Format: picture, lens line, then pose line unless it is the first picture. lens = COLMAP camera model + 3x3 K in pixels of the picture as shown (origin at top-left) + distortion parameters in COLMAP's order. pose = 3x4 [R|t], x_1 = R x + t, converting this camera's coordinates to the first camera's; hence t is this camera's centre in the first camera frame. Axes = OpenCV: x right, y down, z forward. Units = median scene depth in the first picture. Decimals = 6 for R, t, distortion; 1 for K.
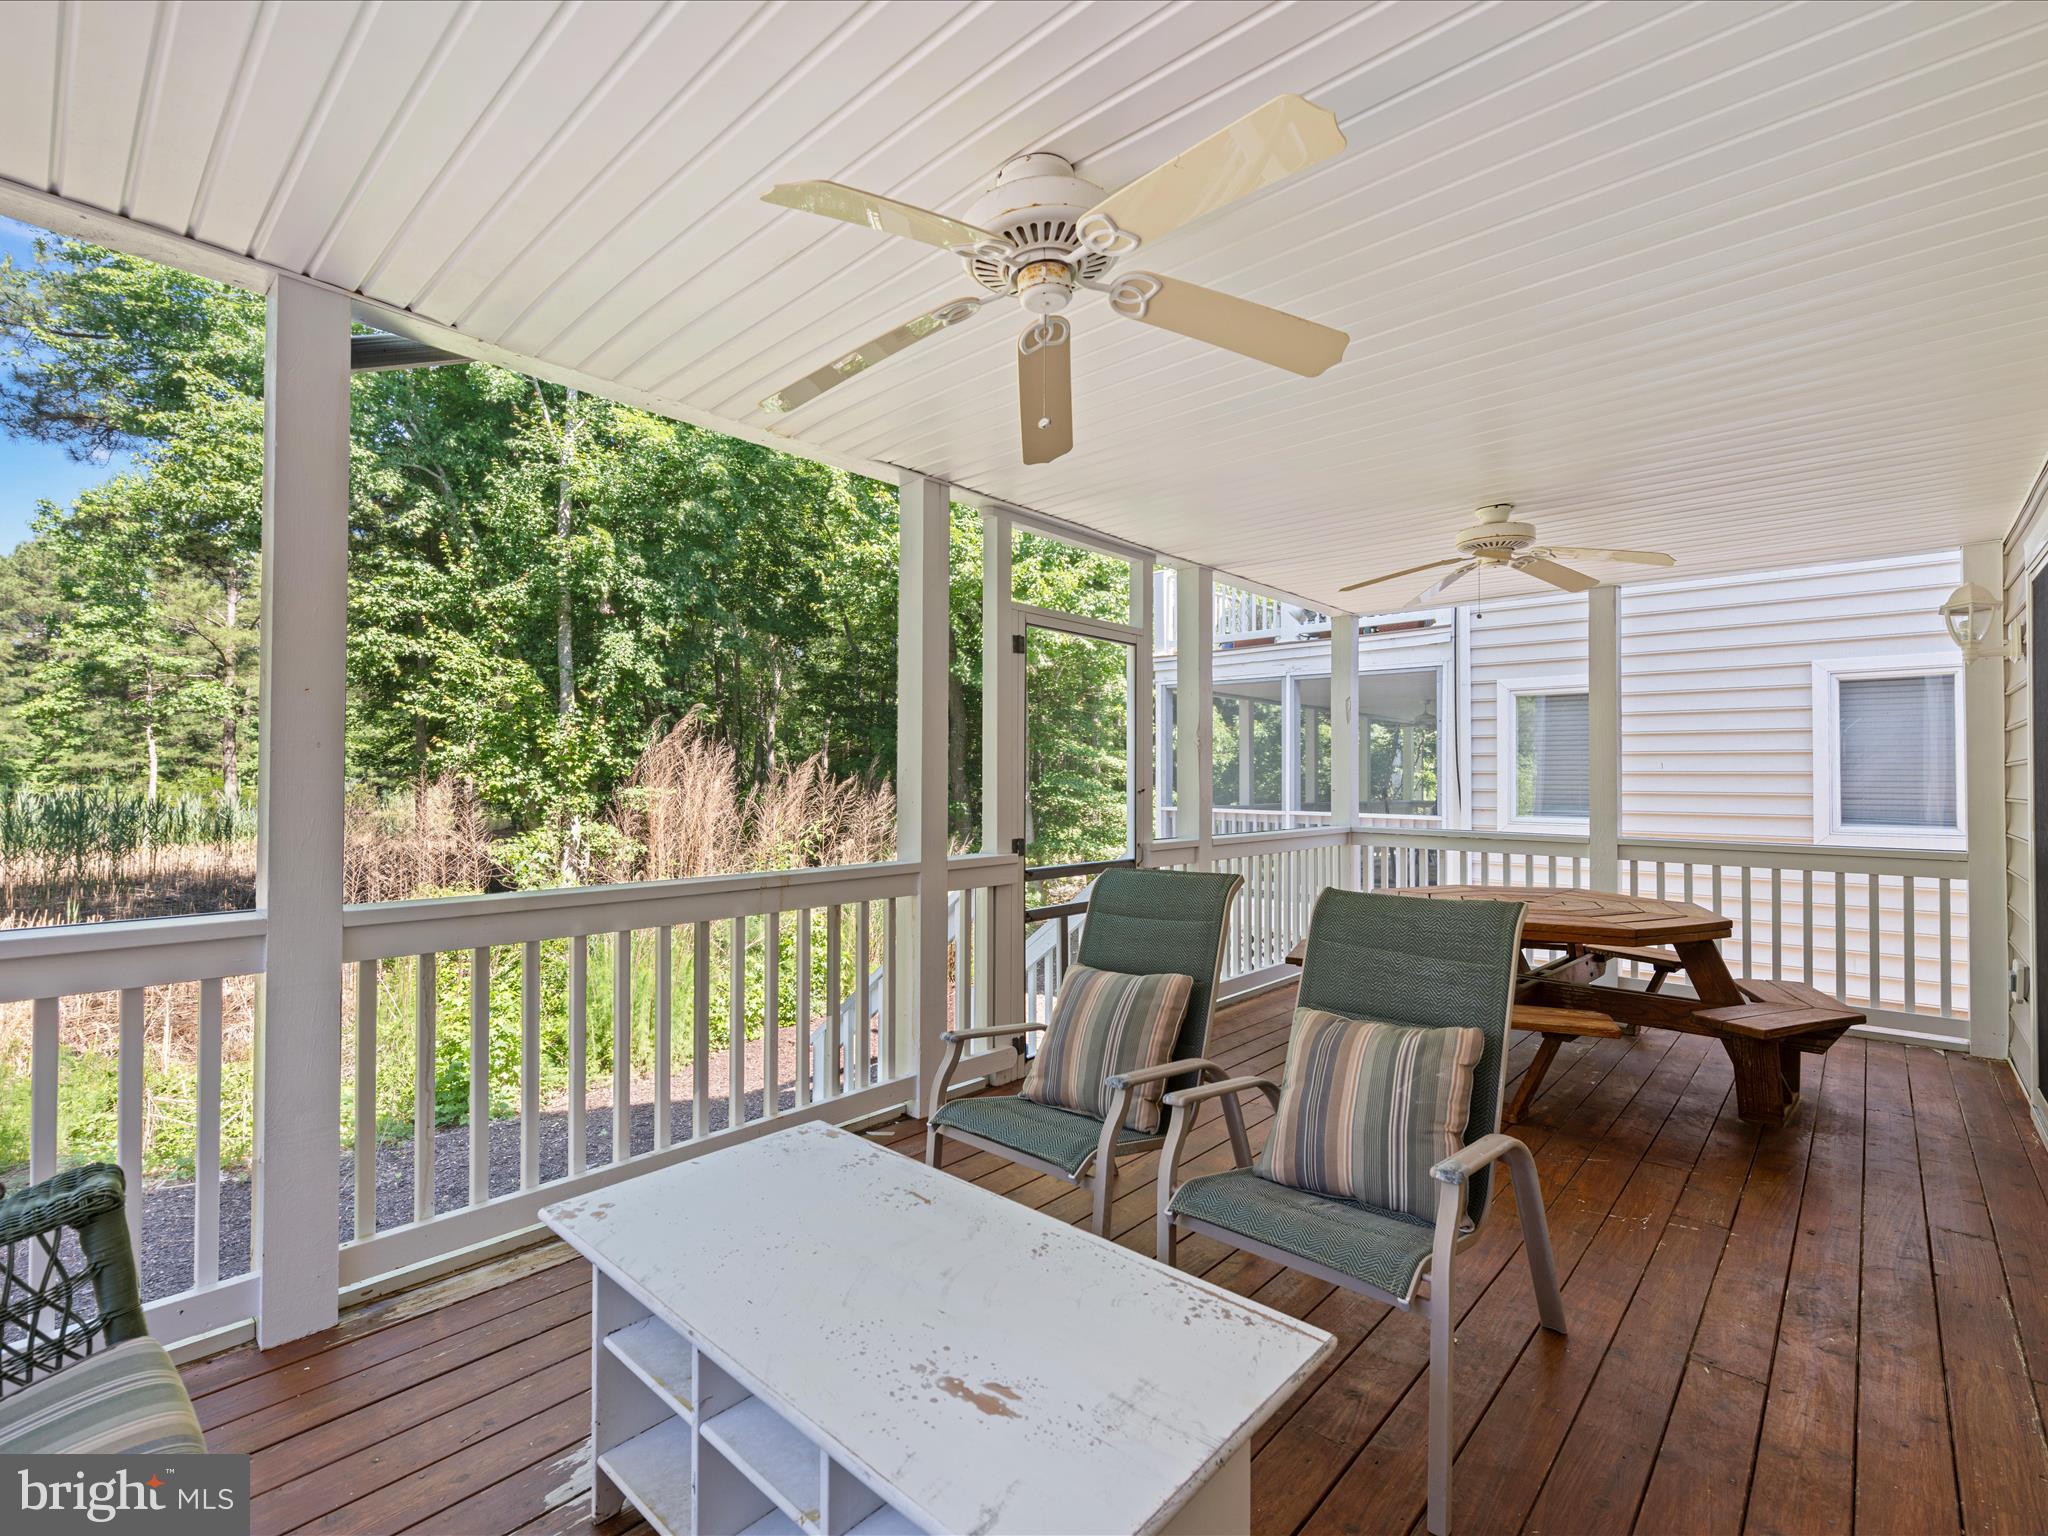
lens RADIAL K [[929.7, 0, 990.6], [0, 929.7, 772.9], [0, 0, 1]] dist [0.000874, 0.000113]
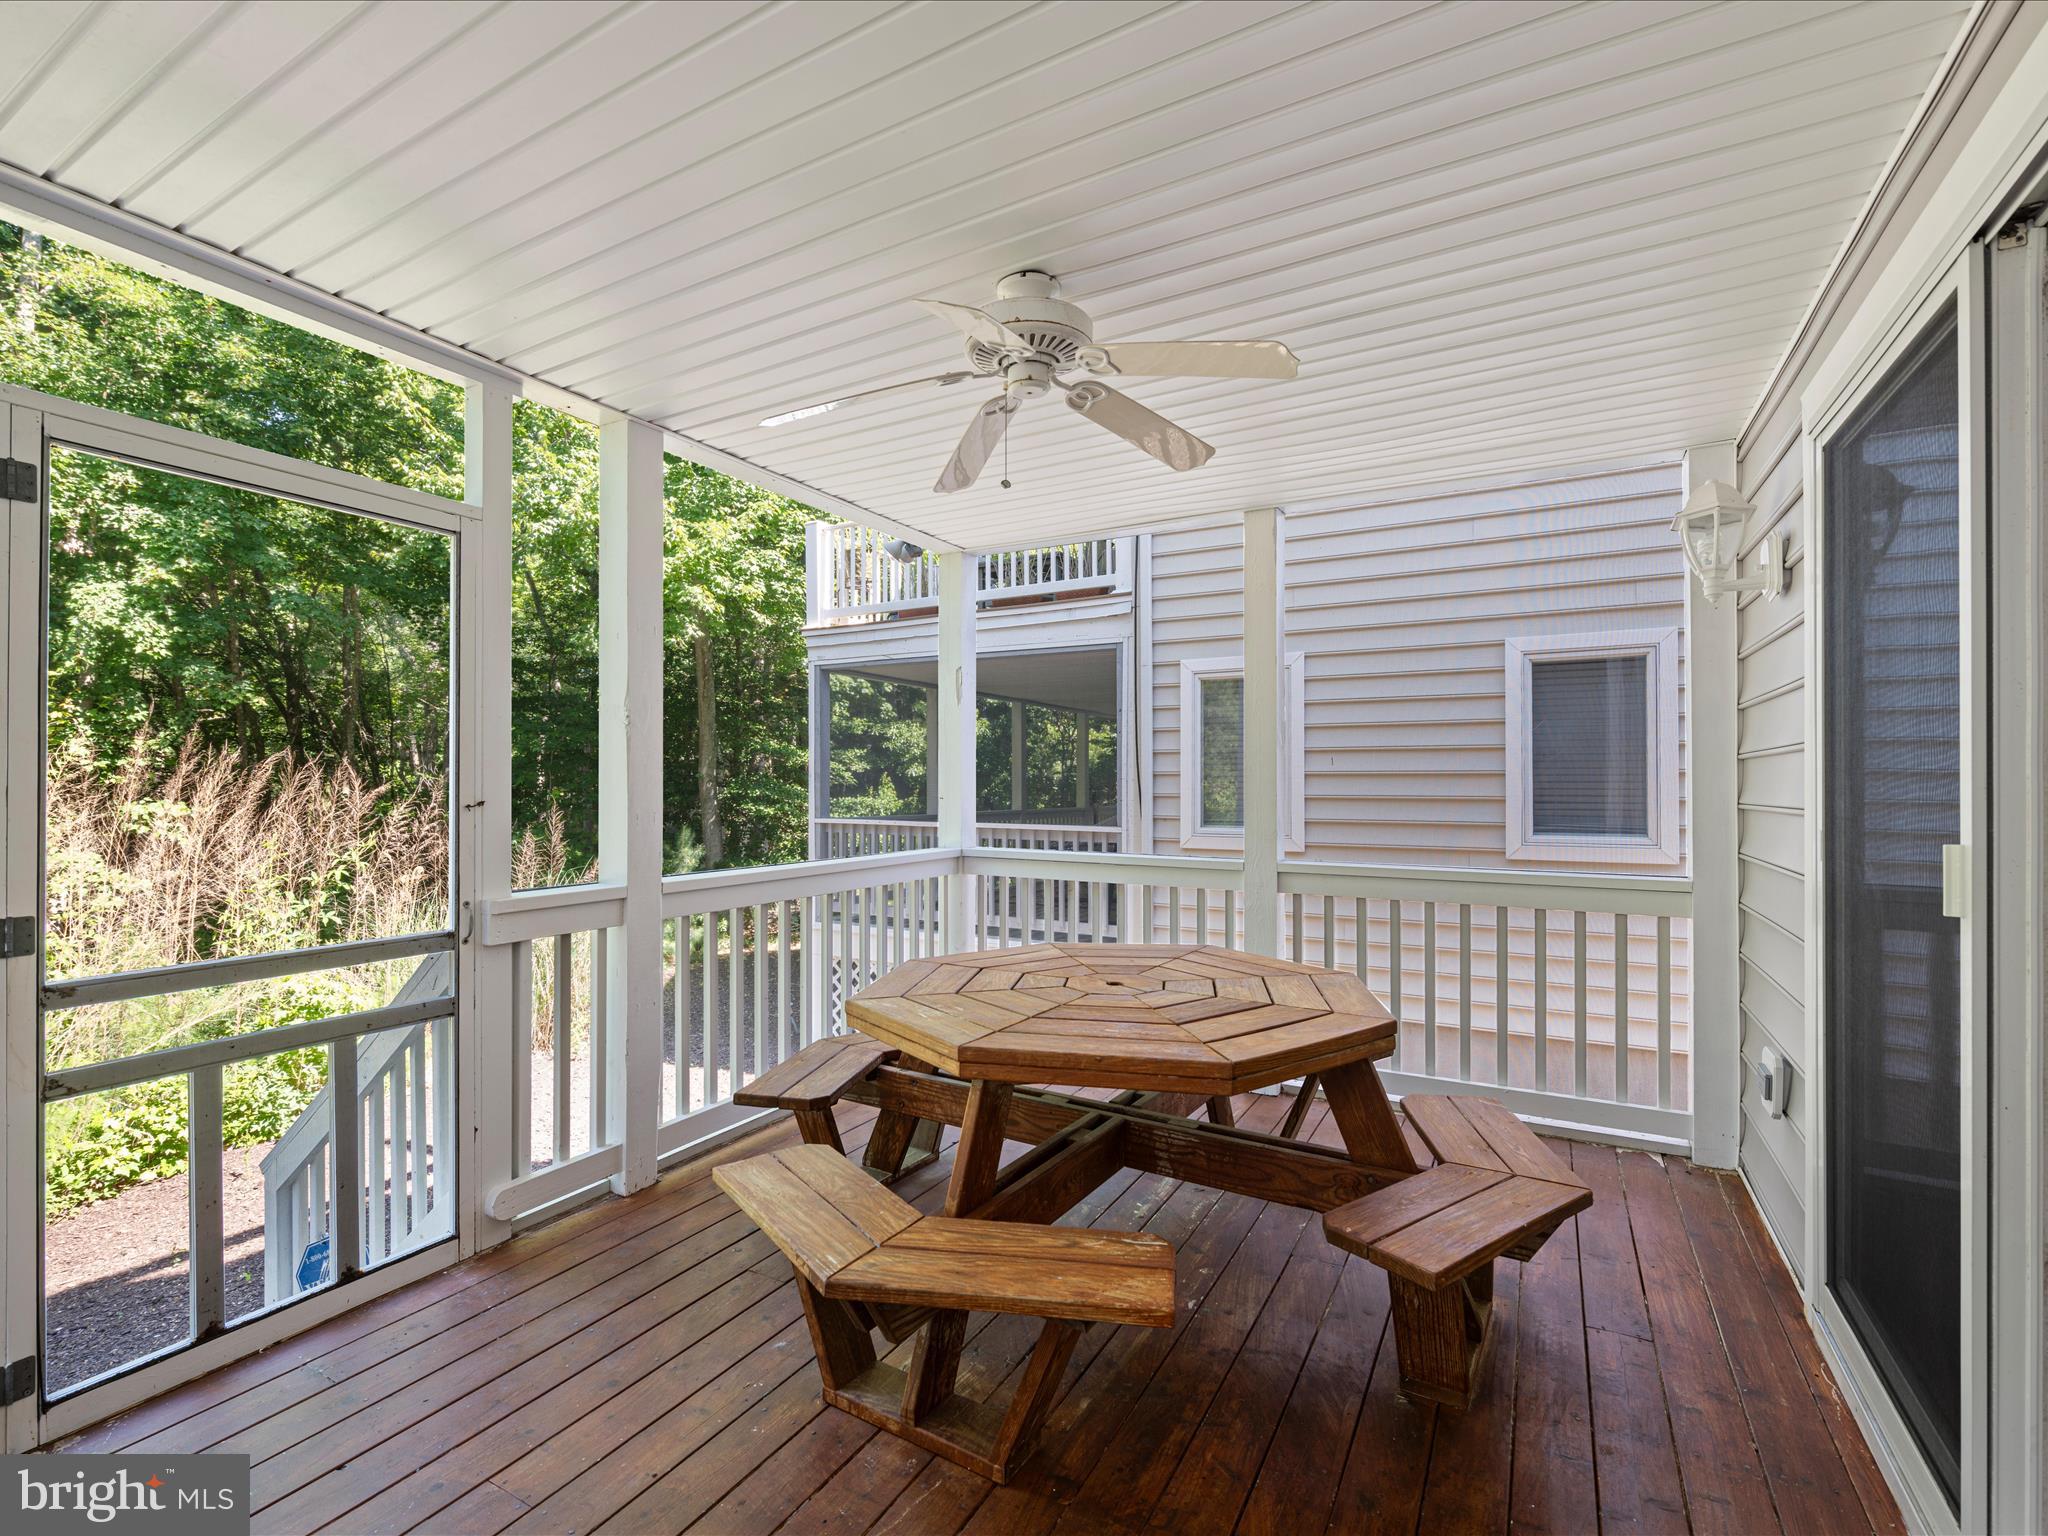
lens RADIAL K [[920.4, 0, 1028.4], [0, 920.4, 776.2], [0, 0, 1]] dist [0.000906, -0.000433]
pose [[0.969074, -0.000479, 0.246768, 0.261347], [0.000745, 0.999999, -0.000986, 0.003257], [-0.246768, 0.001139, 0.969074, 0.300884]]
